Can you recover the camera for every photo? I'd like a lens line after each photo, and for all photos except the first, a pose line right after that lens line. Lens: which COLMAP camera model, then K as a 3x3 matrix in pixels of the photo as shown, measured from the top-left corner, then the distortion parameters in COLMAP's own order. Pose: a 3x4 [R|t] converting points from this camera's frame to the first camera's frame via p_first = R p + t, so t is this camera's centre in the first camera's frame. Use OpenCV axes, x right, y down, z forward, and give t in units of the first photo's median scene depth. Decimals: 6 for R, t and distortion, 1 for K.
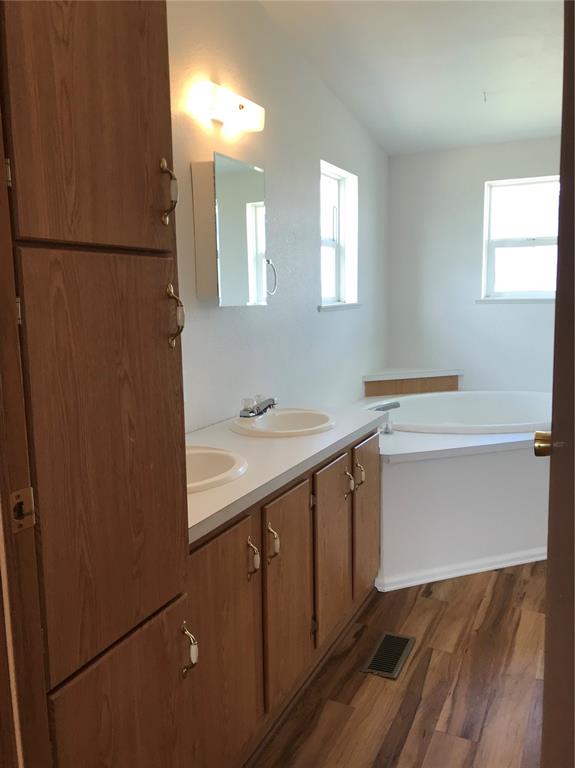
lens RADIAL K [[635.3, 0, 289.3], [0, 635.3, 383.1], [0, 0, 1]] dist [0.056698, -0.019958]
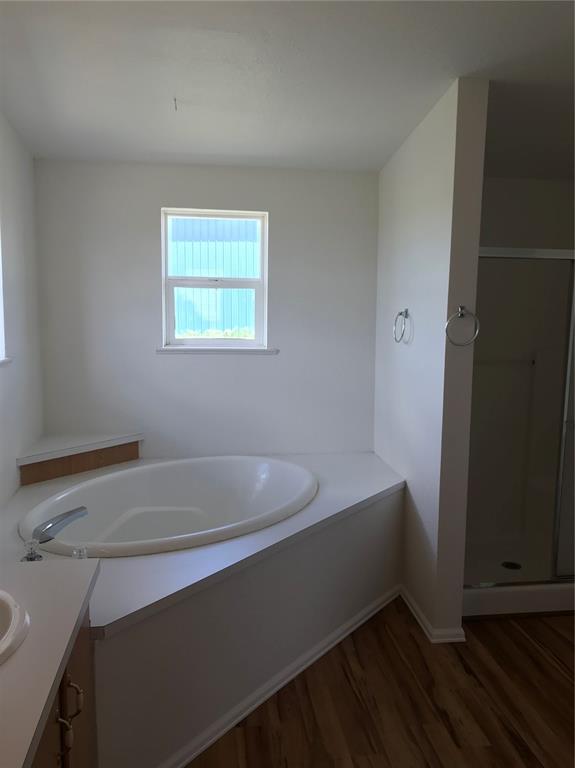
lens RADIAL K [[635.3, 0, 259.7], [0, 635.3, 379.6], [0, 0, 1]] dist [0.056698, -0.019958]
pose [[0.849051, -0.056409, 0.525291, -0.027535], [0.060618, 0.998119, 0.009205, -0.094624], [-0.524822, 0.024026, 0.850873, 0.245374]]
